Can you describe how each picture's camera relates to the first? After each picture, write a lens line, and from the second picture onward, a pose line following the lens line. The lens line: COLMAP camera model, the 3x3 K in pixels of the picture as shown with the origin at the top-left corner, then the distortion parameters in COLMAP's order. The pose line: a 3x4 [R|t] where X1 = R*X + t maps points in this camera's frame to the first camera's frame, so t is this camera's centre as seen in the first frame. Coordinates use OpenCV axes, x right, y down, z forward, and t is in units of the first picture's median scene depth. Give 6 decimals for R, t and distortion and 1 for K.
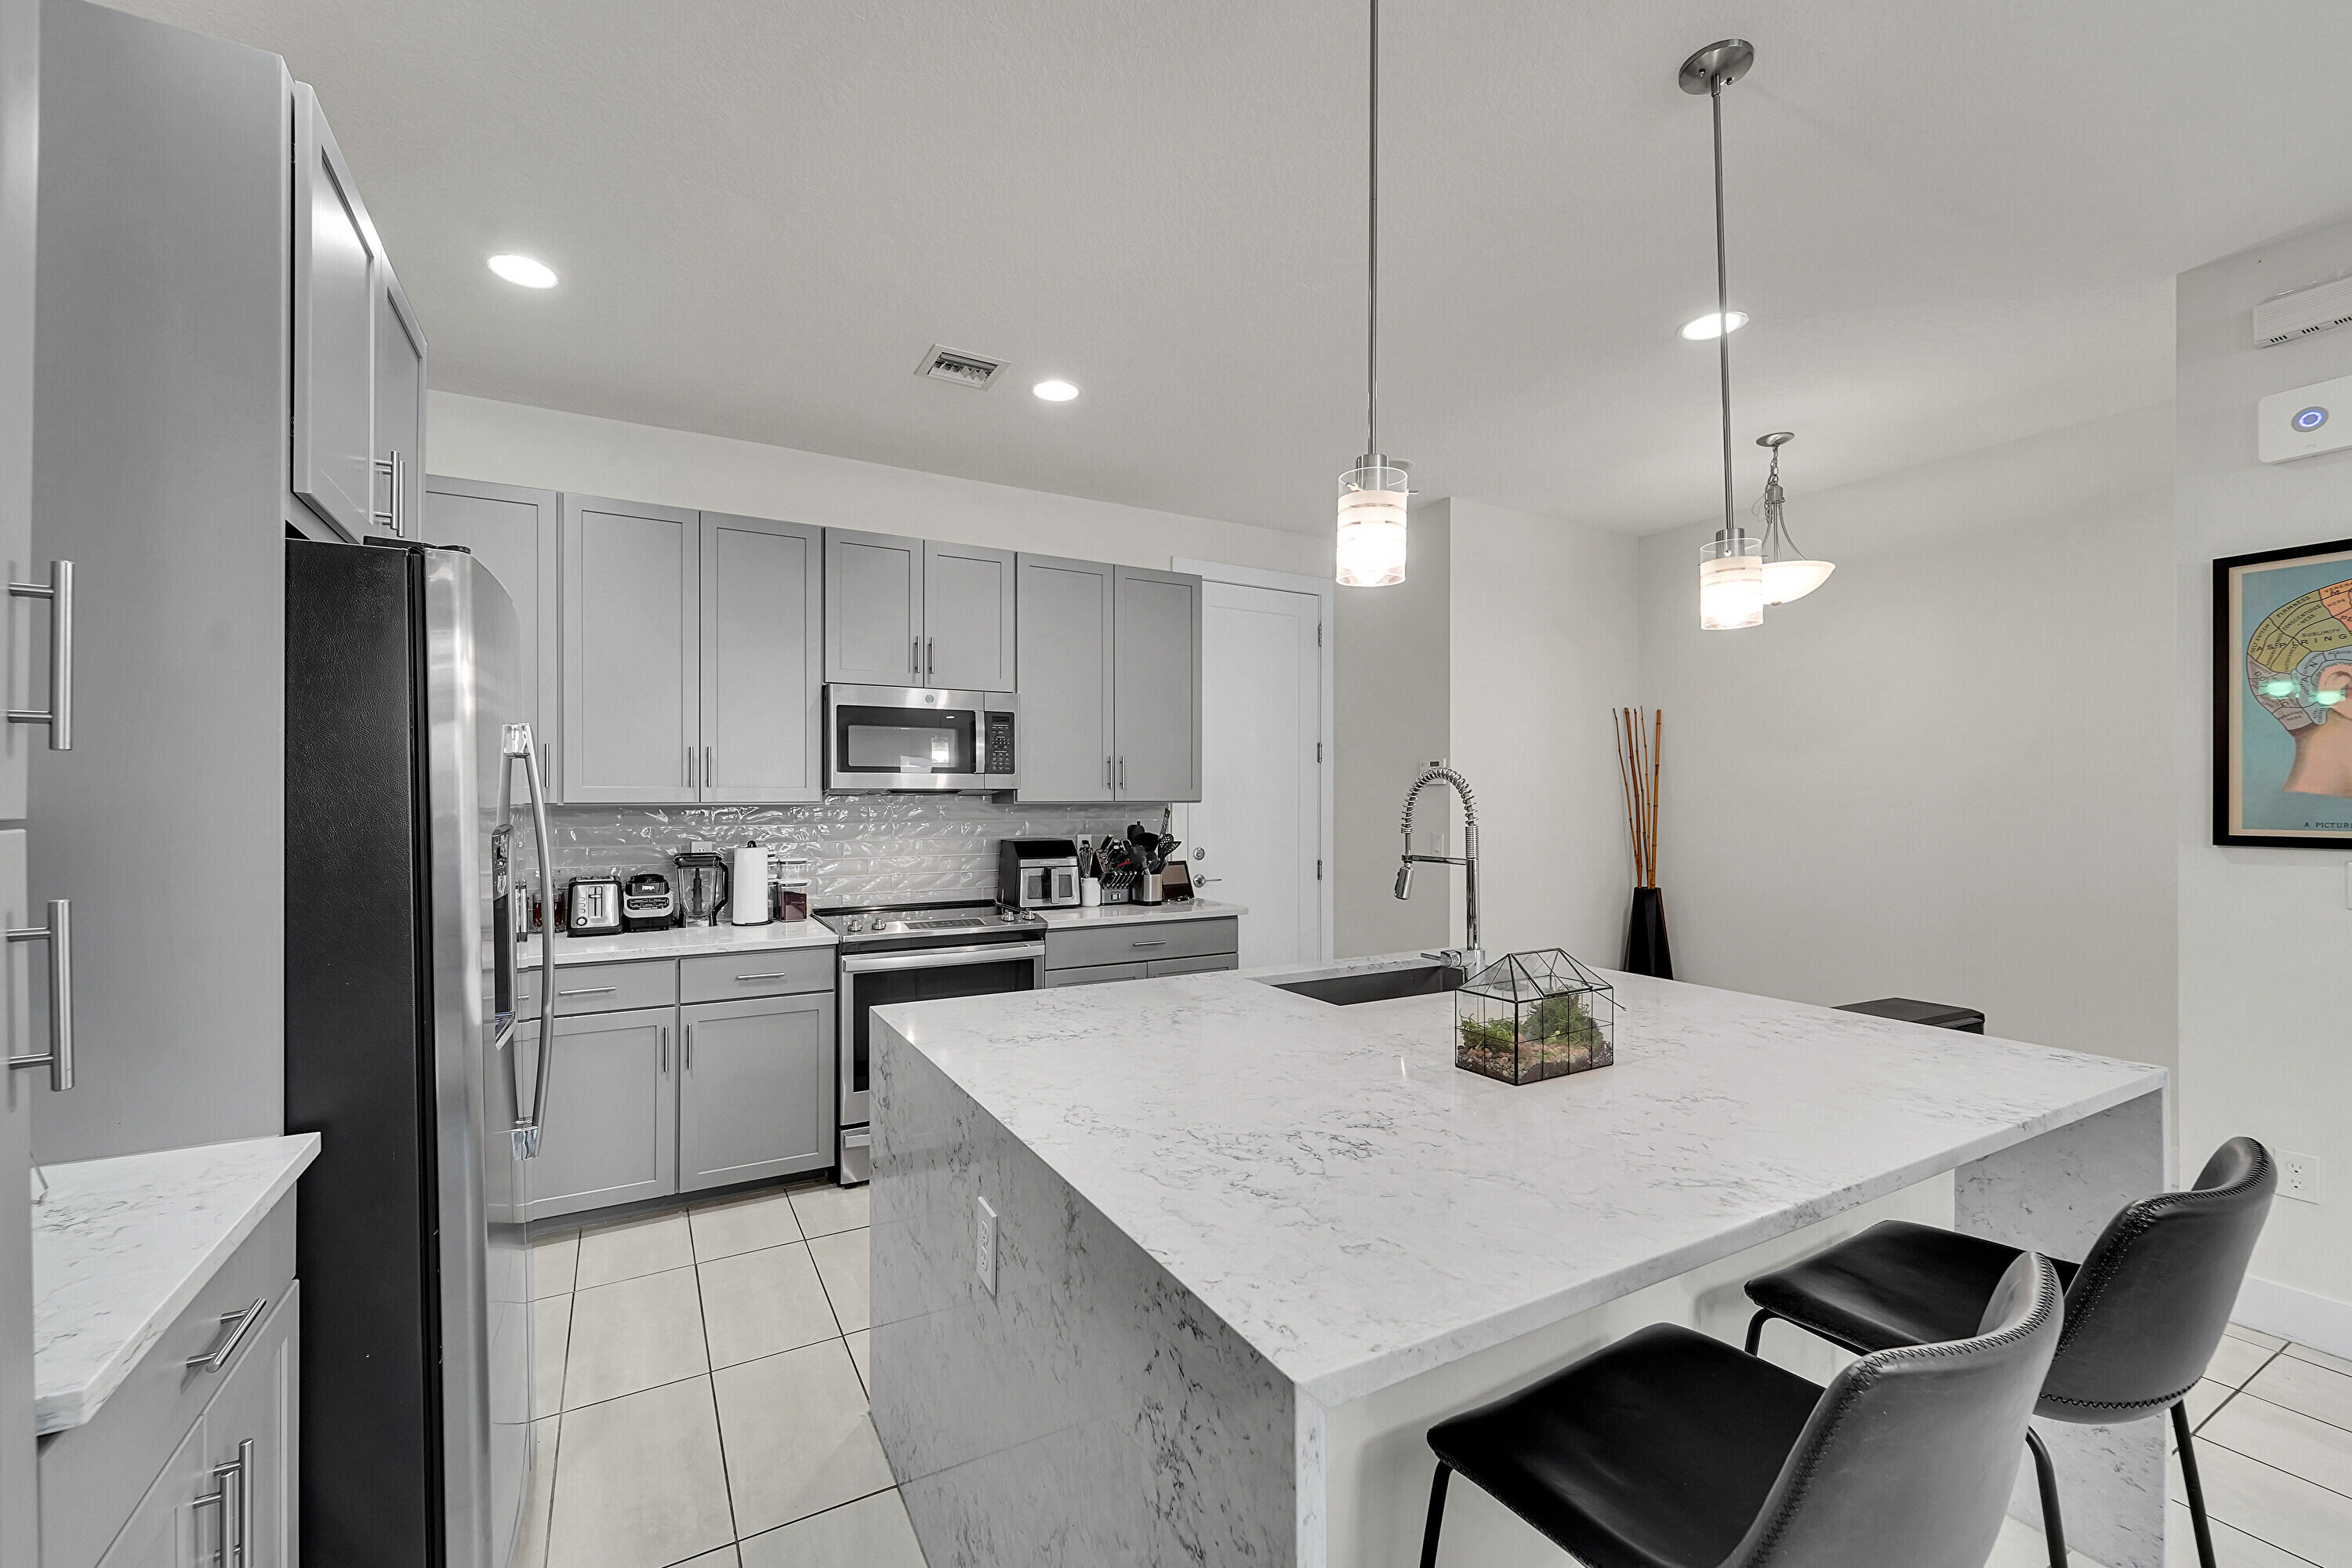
lens RADIAL K [[969.8, 0, 1175.8], [0, 969.8, 791.8], [0, 0, 1]] dist [0.002797, -0.000768]
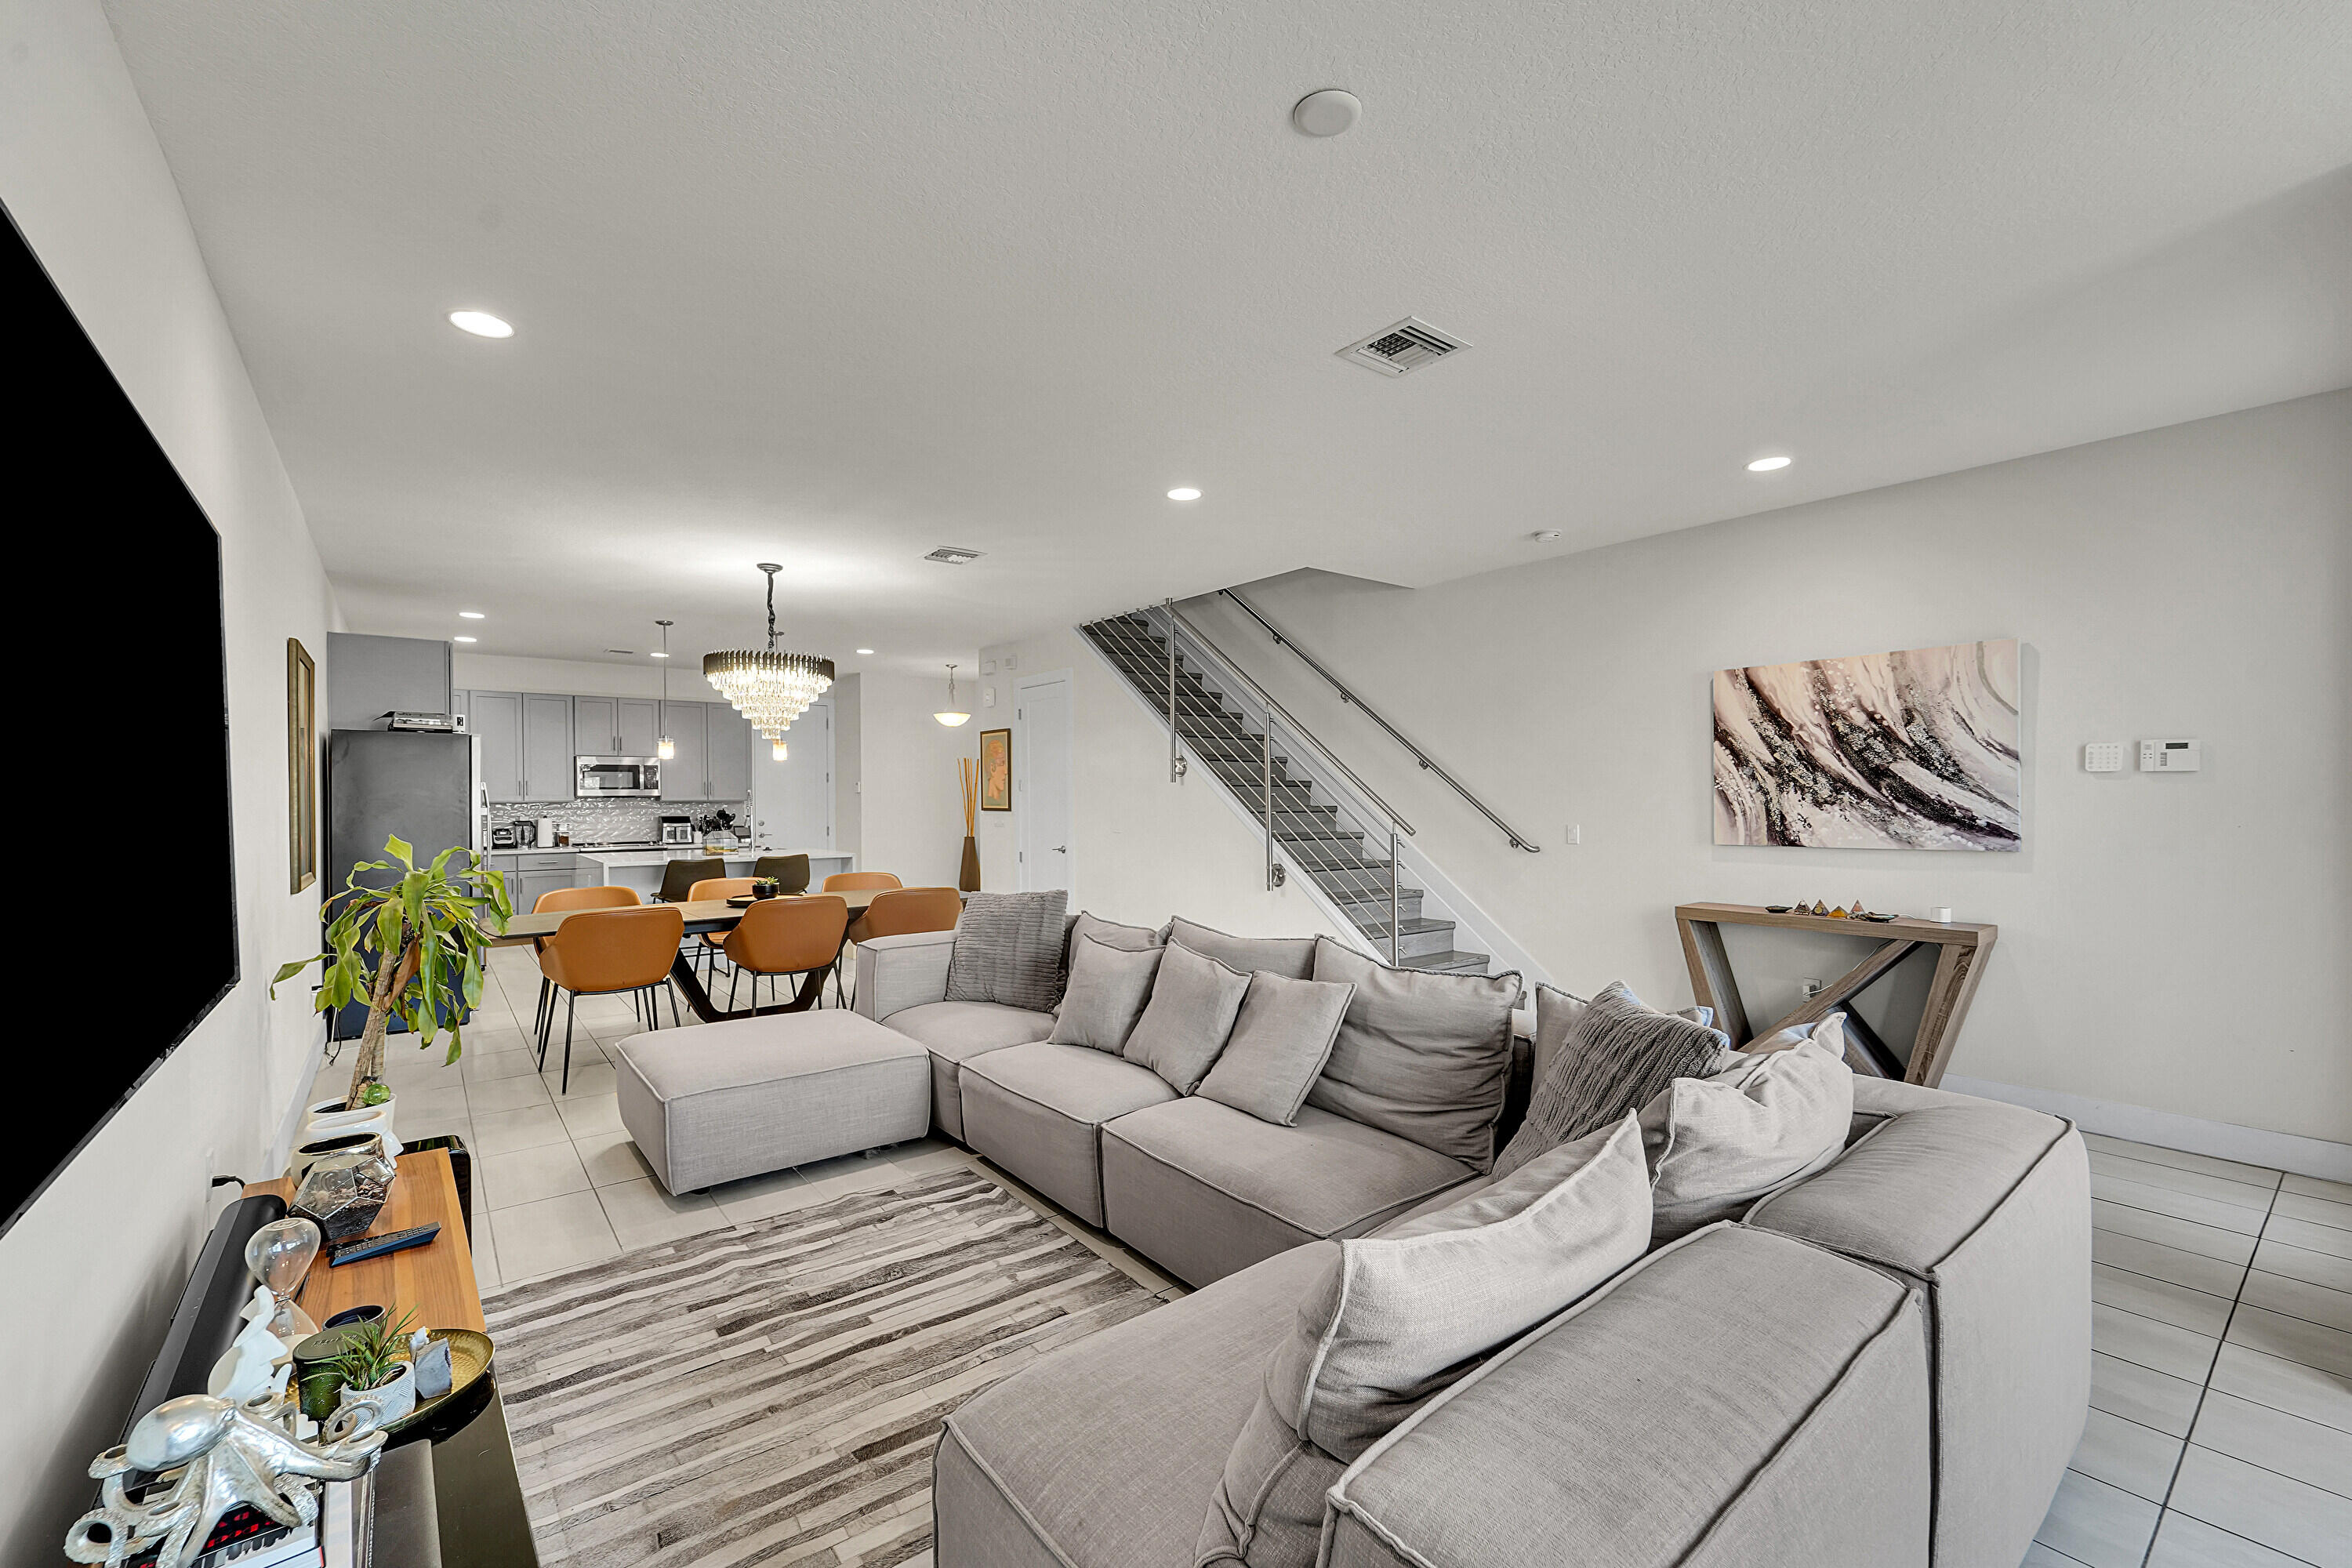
lens RADIAL K [[969.8, 0, 1180.4], [0, 969.8, 793.4], [0, 0, 1]] dist [0.002797, -0.000768]
pose [[0.988128, -0.004517, 0.153569, 0.816078], [0.004148, 0.999988, 0.002726, -0.009641], [-0.153579, -0.002056, 0.988134, -1.769317]]
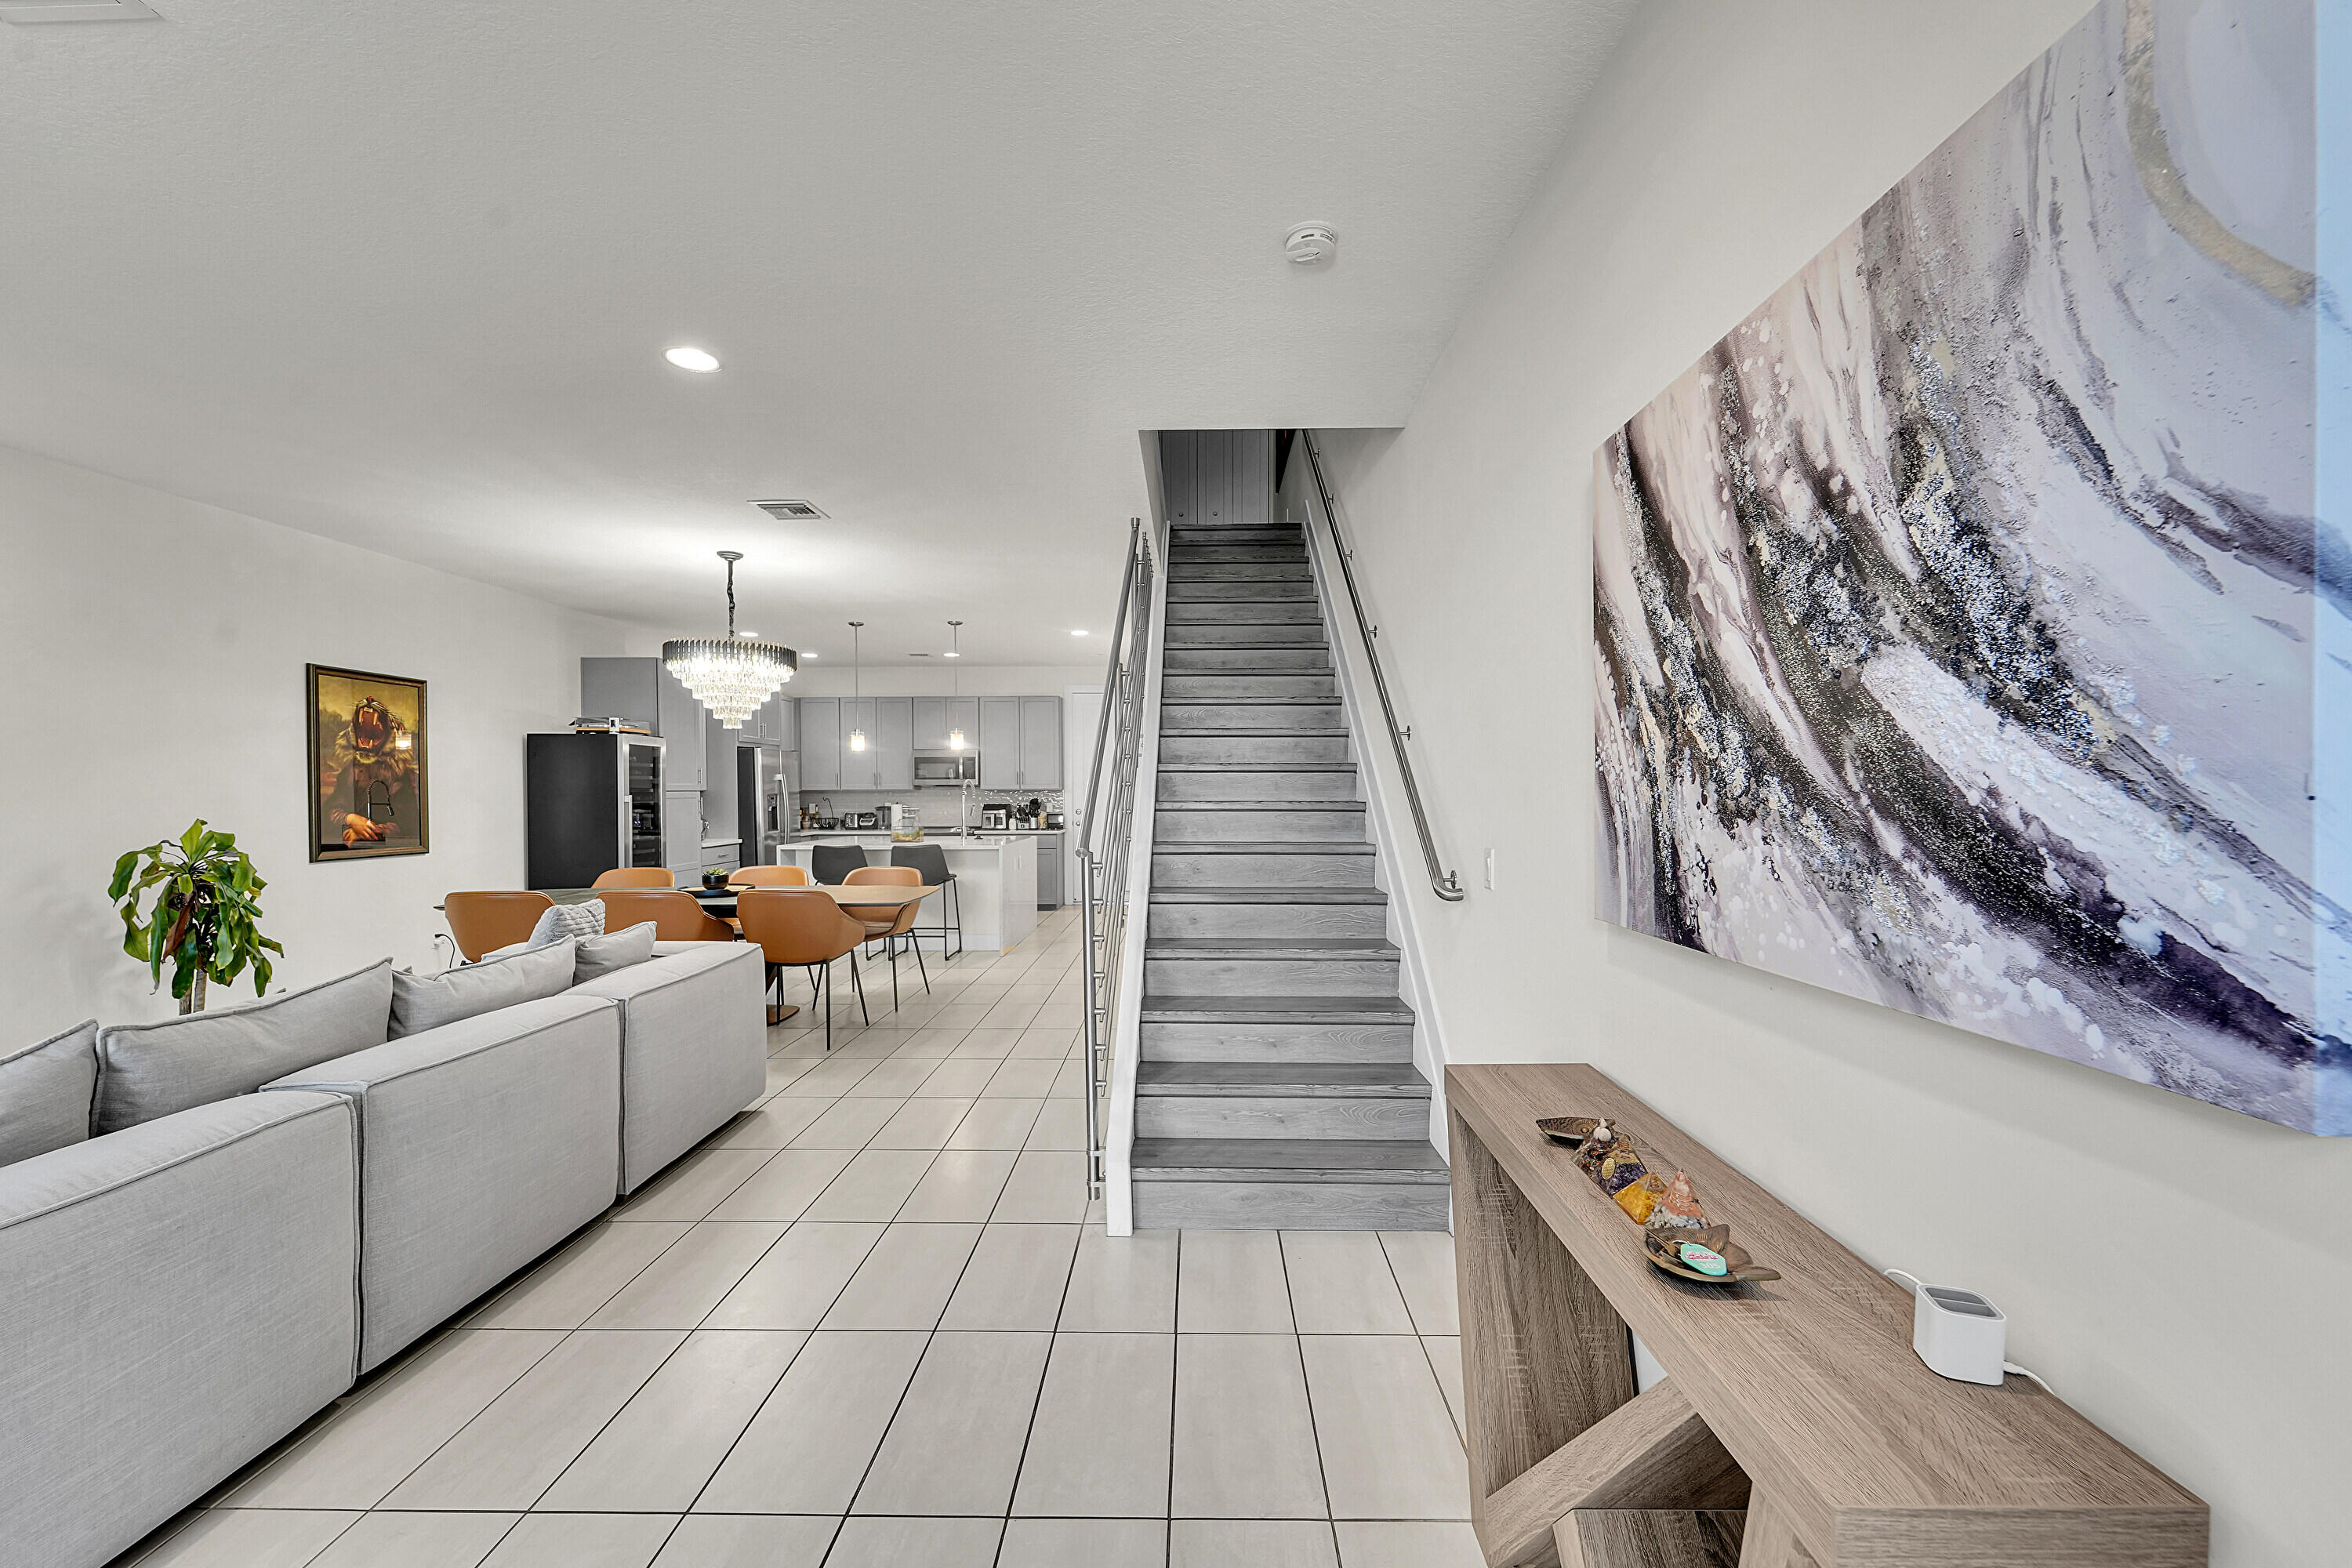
lens RADIAL K [[969.8, 0, 1194.5], [0, 969.8, 798.7], [0, 0, 1]] dist [0.002797, -0.000768]
pose [[0.862514, 0.002384, -0.506028, 1.818579], [0.006770, 0.999845, 0.016249, -0.003906], [0.505988, -0.017441, 0.862364, -1.099193]]
